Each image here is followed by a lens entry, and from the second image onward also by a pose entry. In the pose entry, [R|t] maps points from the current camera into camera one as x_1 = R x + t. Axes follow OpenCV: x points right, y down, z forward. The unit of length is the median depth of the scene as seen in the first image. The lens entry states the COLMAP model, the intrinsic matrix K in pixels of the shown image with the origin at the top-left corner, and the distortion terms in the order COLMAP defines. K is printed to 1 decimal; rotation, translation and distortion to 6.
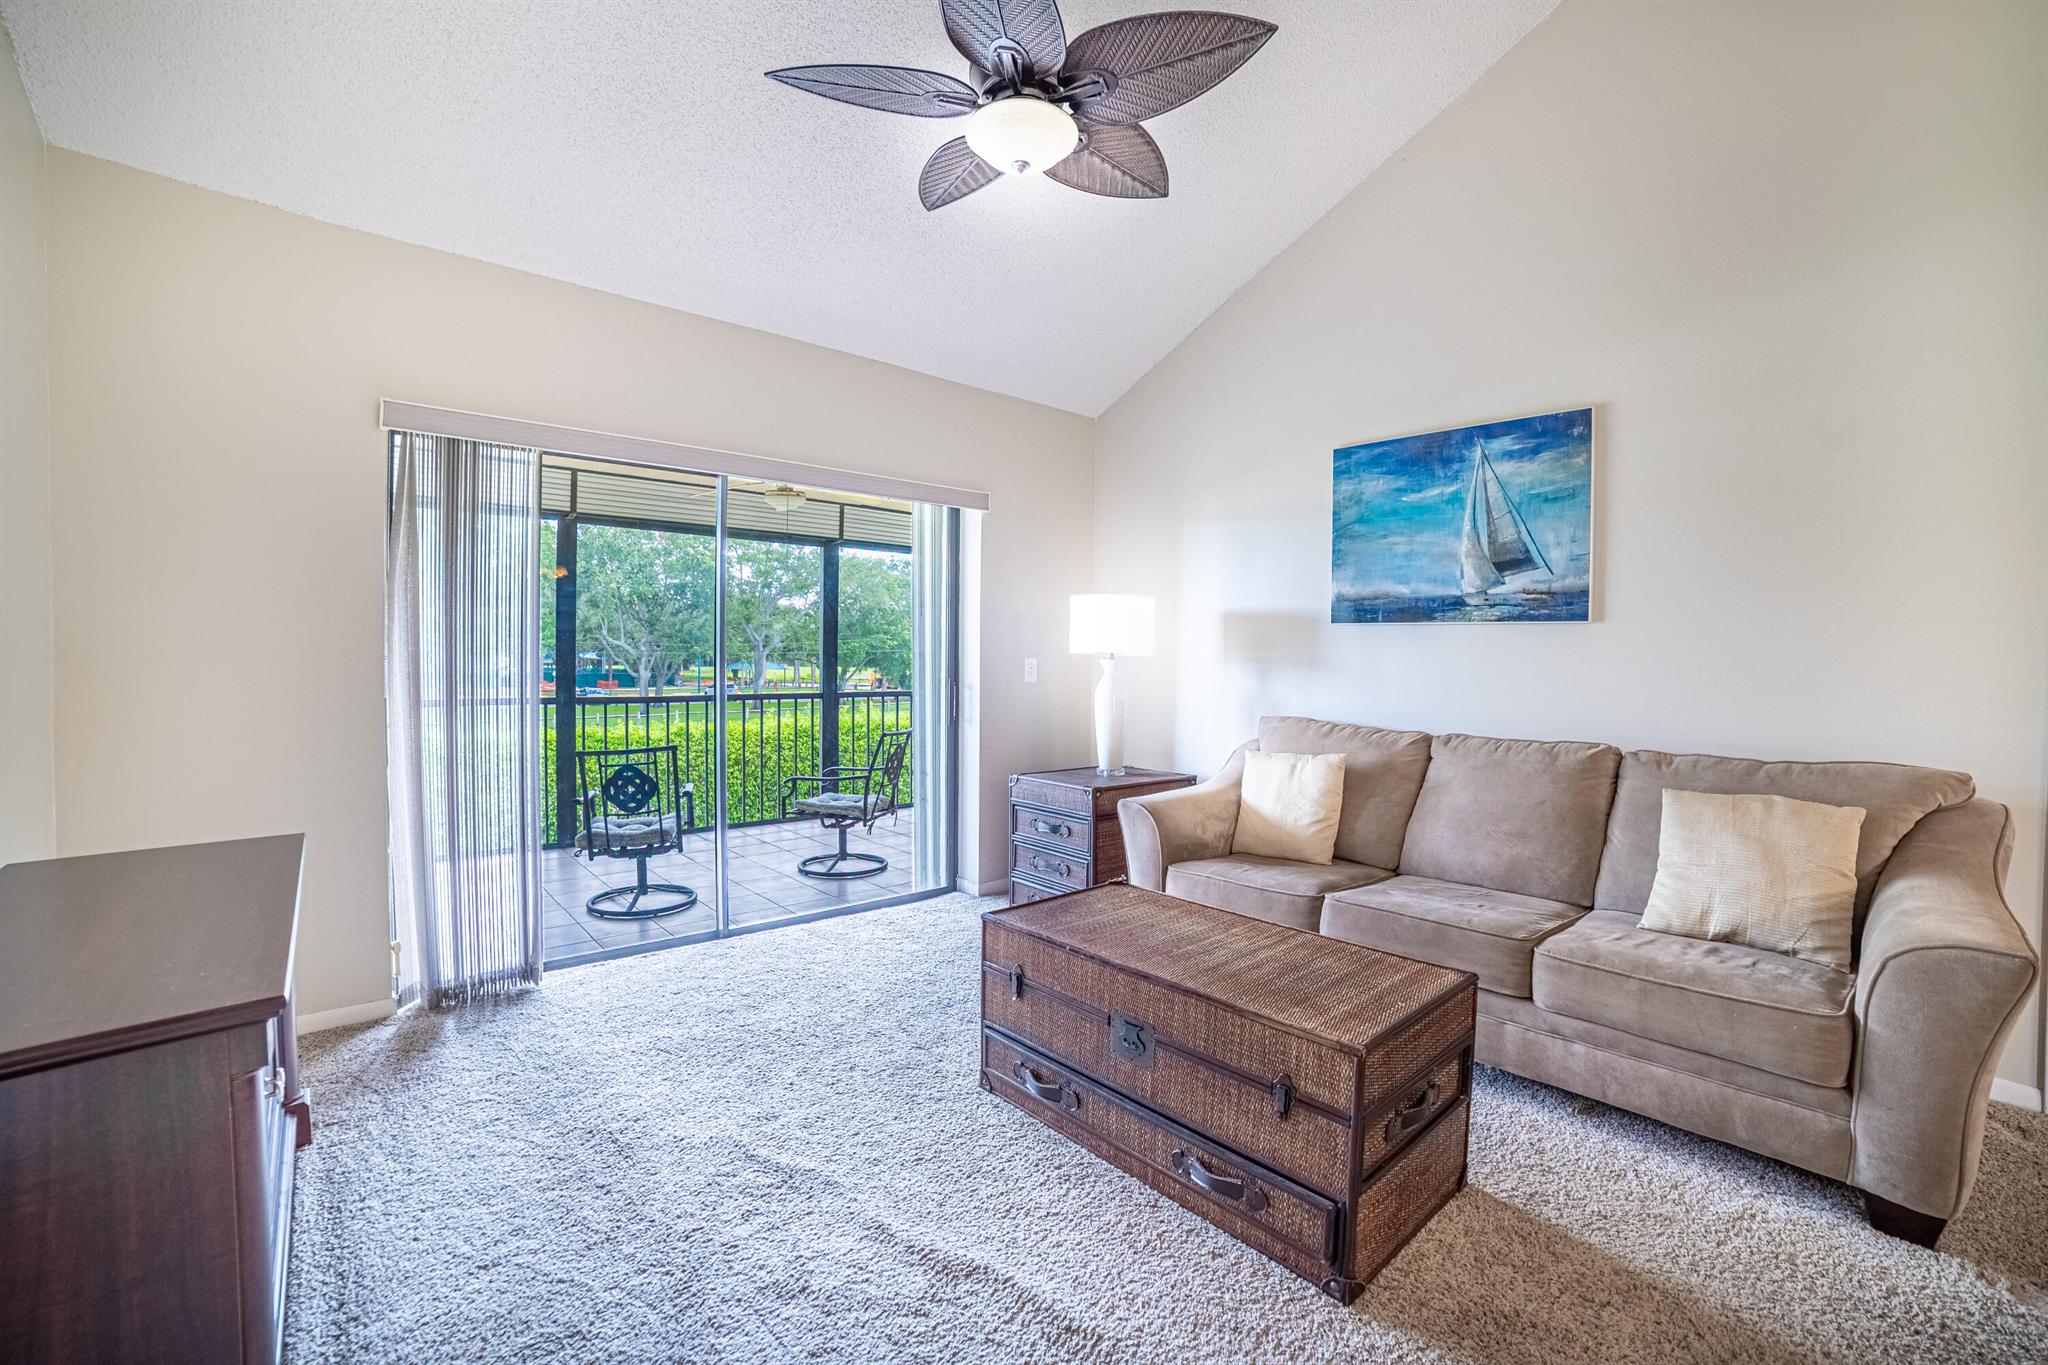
lens RADIAL K [[841.6, 0, 1022.0], [0, 841.6, 690.3], [0, 0, 1]] dist [-0.063485, 0.000824]
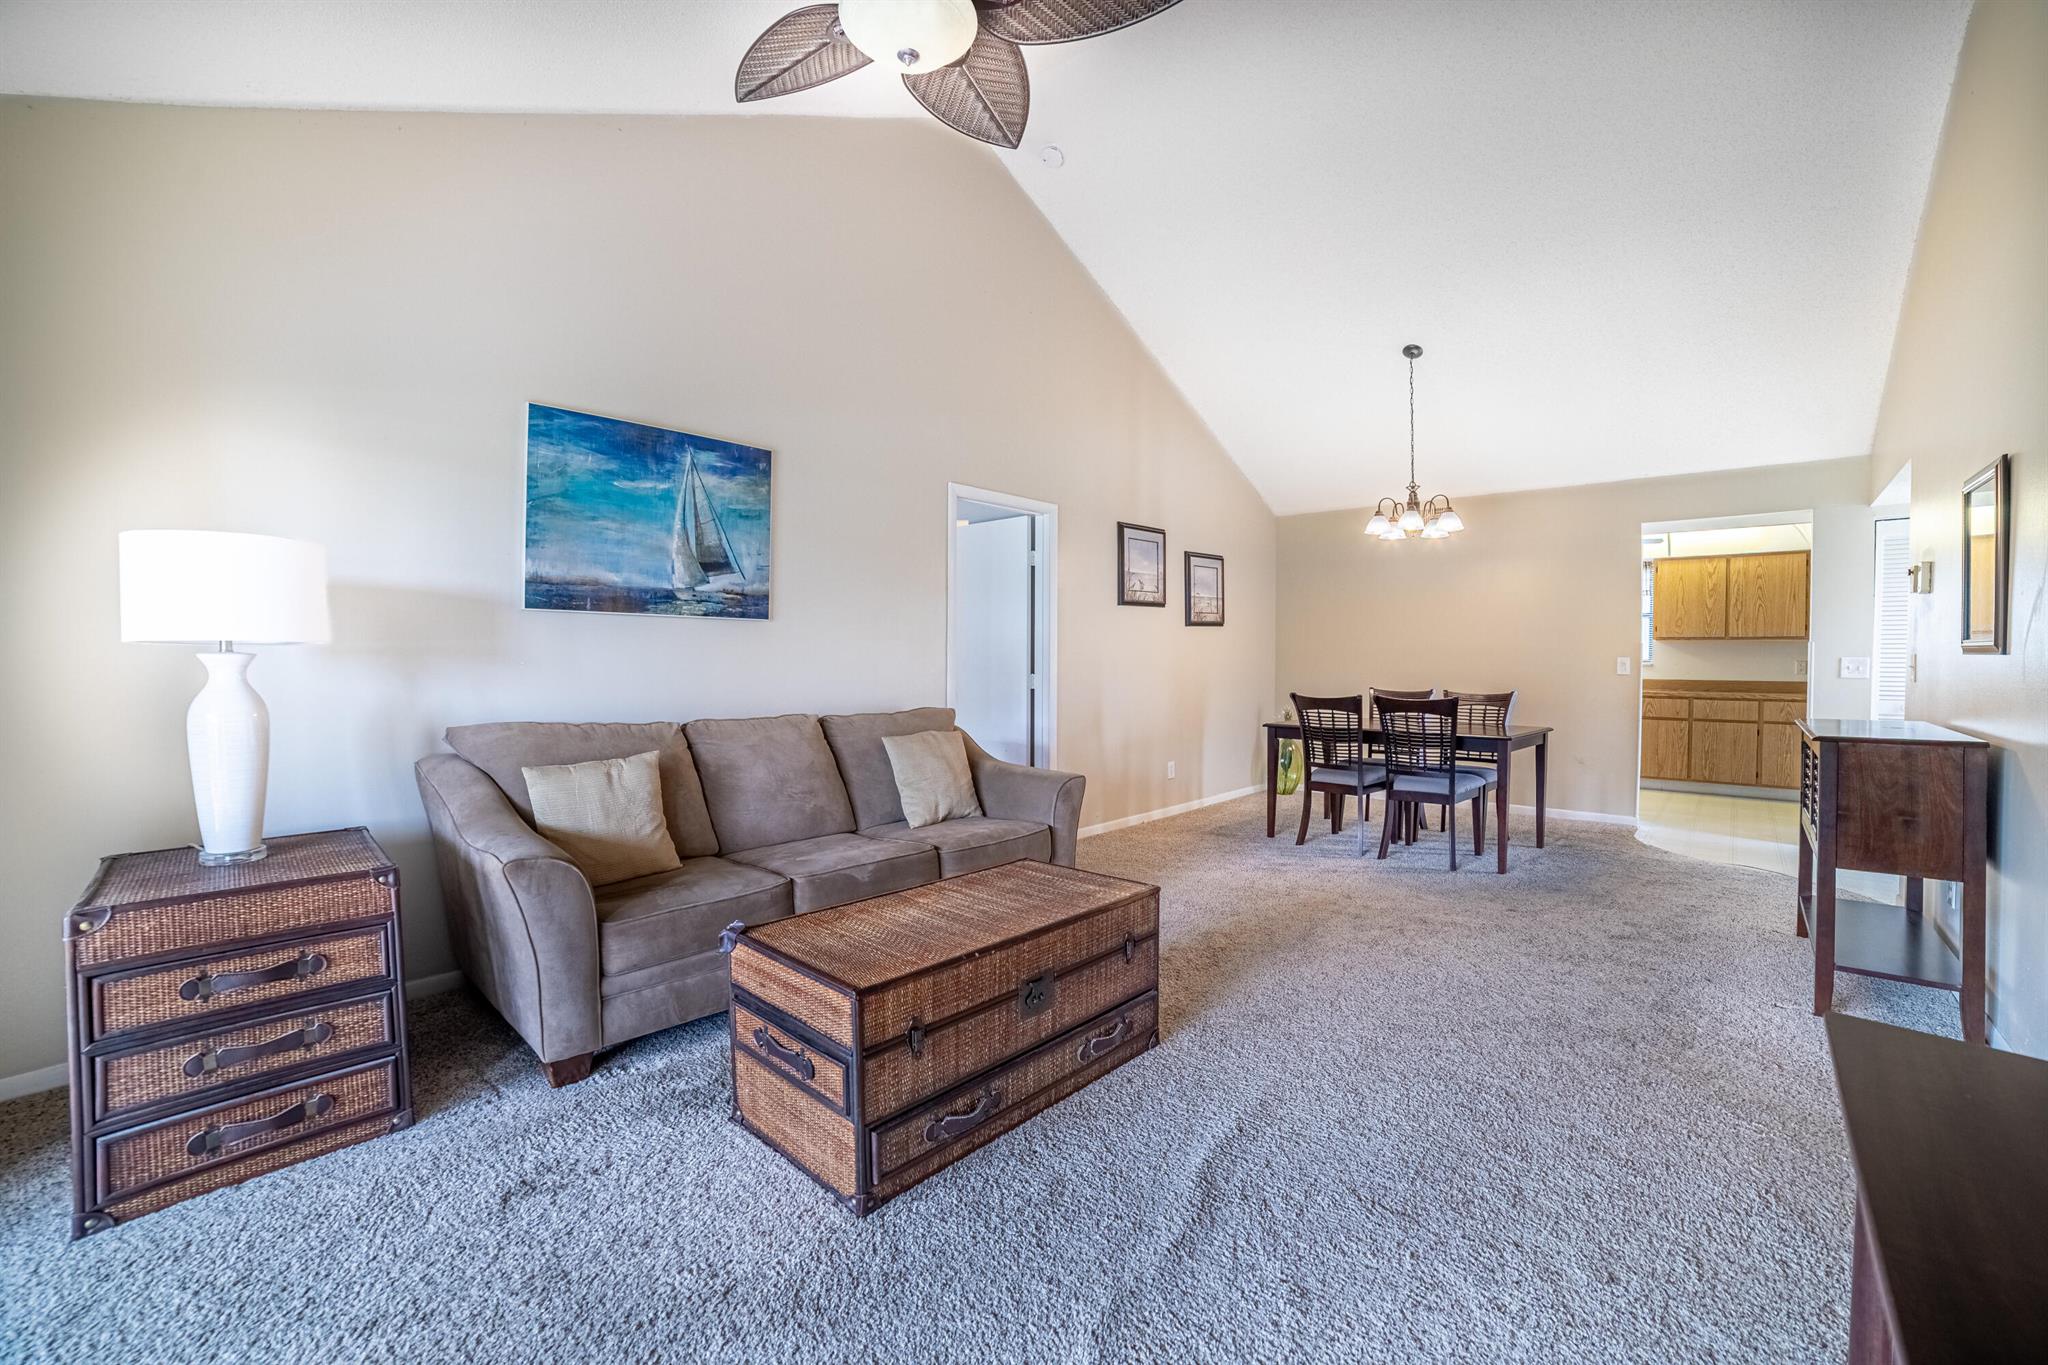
lens RADIAL K [[841.6, 0, 1023.5], [0, 841.6, 684.1], [0, 0, 1]] dist [-0.063485, 0.000824]
pose [[-0.088567, -0.043508, 0.995120, -0.582912], [0.034441, 0.998314, 0.046712, -0.029079], [-0.995475, 0.038410, -0.086919, 0.665306]]
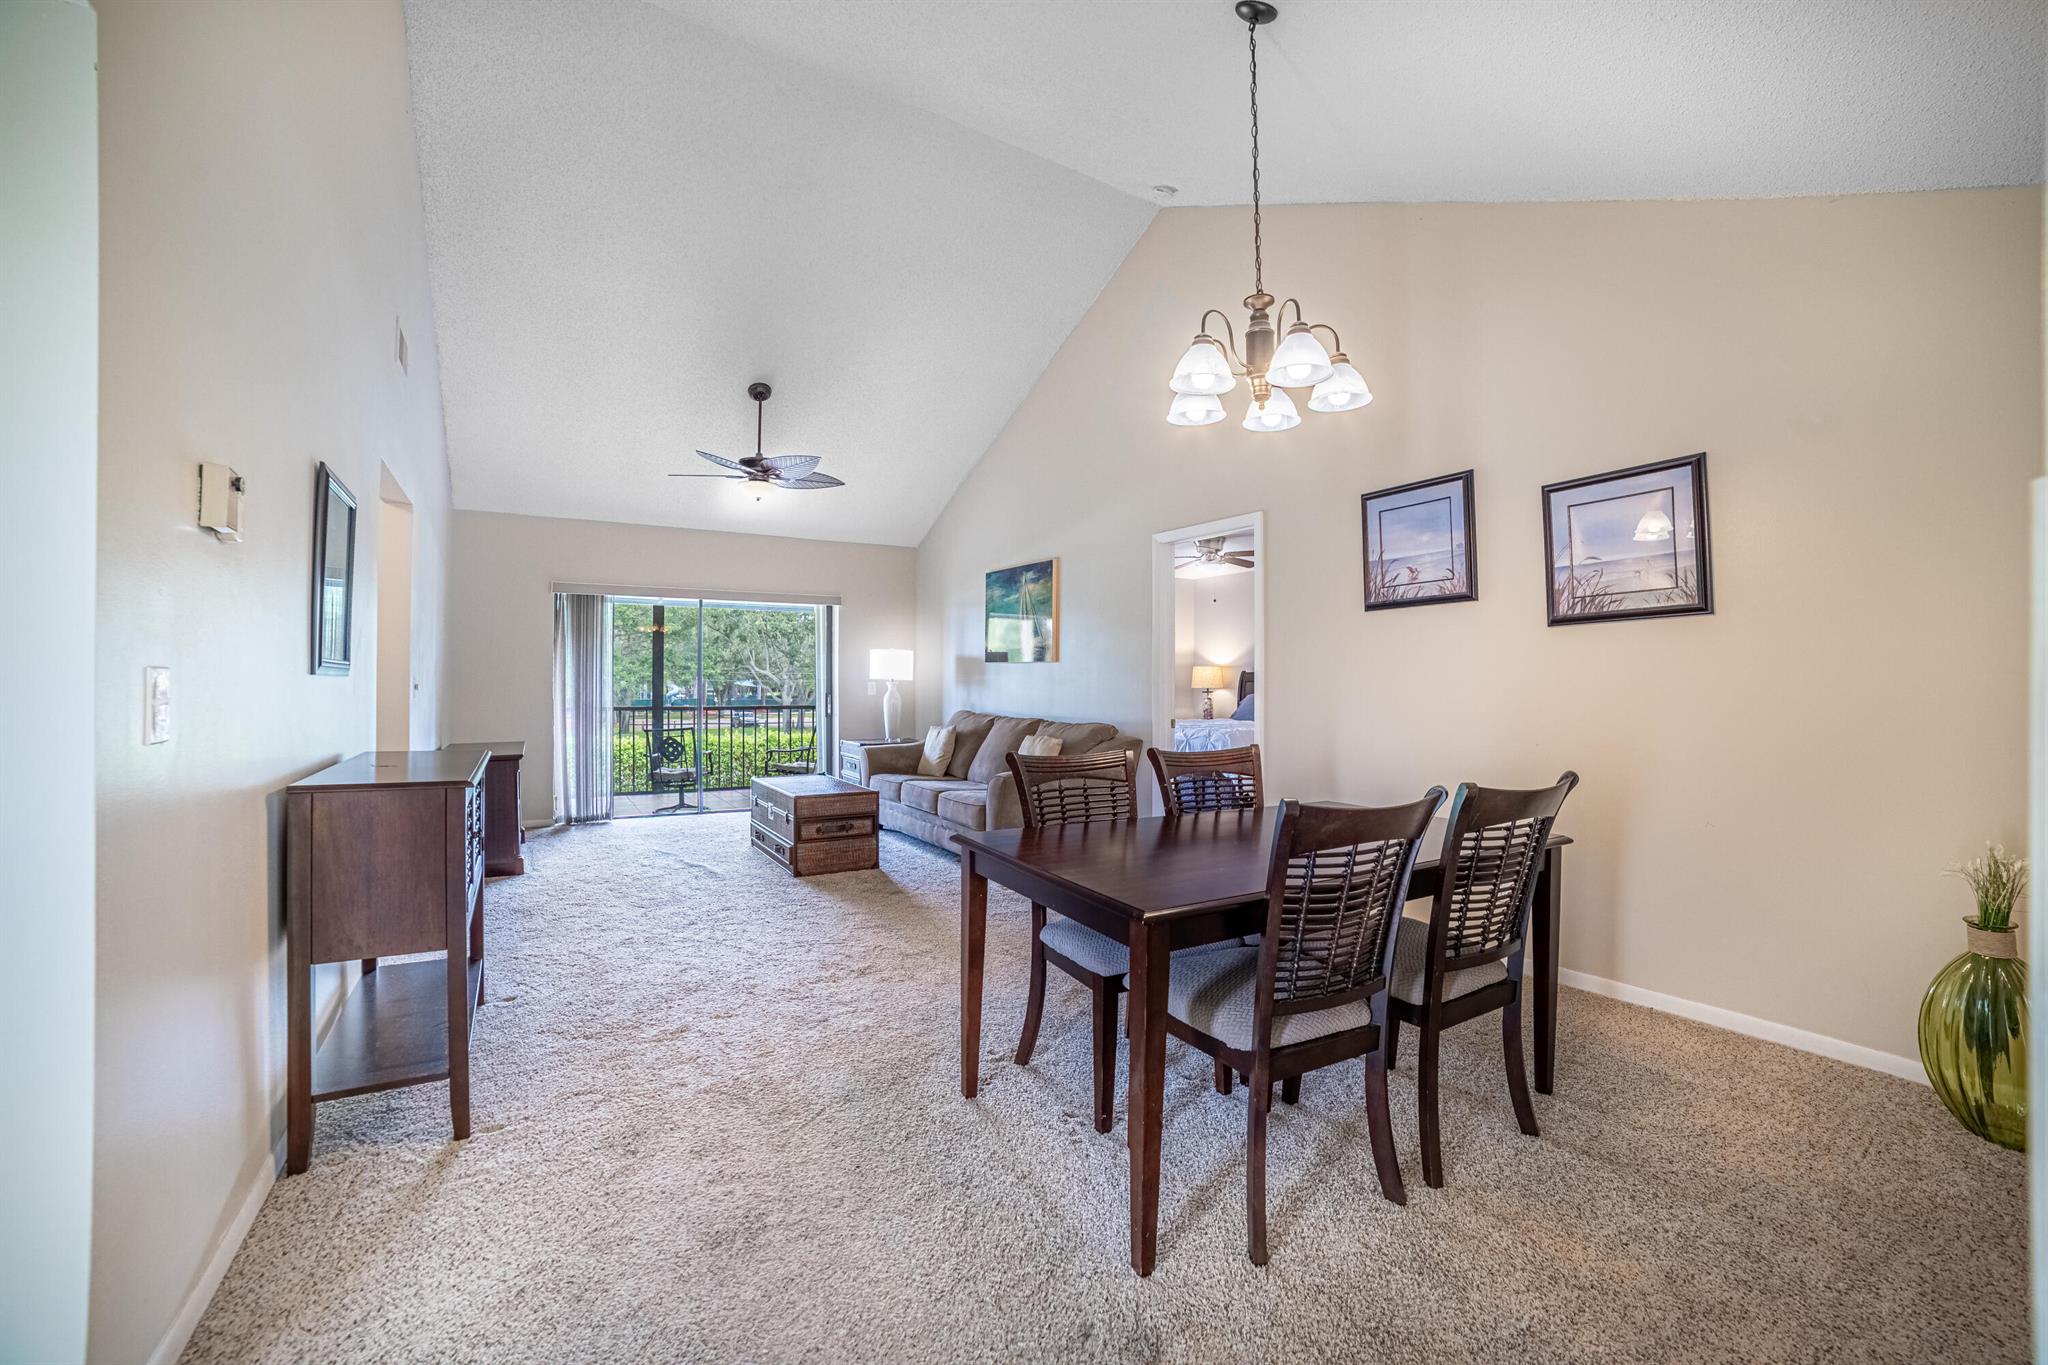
lens RADIAL K [[841.6, 0, 1011.4], [0, 841.6, 686.9], [0, 0, 1]] dist [-0.063485, 0.000824]
pose [[0.981895, -0.008488, -0.189236, 0.916960], [0.002120, 0.999425, -0.033828, 0.050122], [0.189414, 0.032814, 0.981349, -1.044951]]
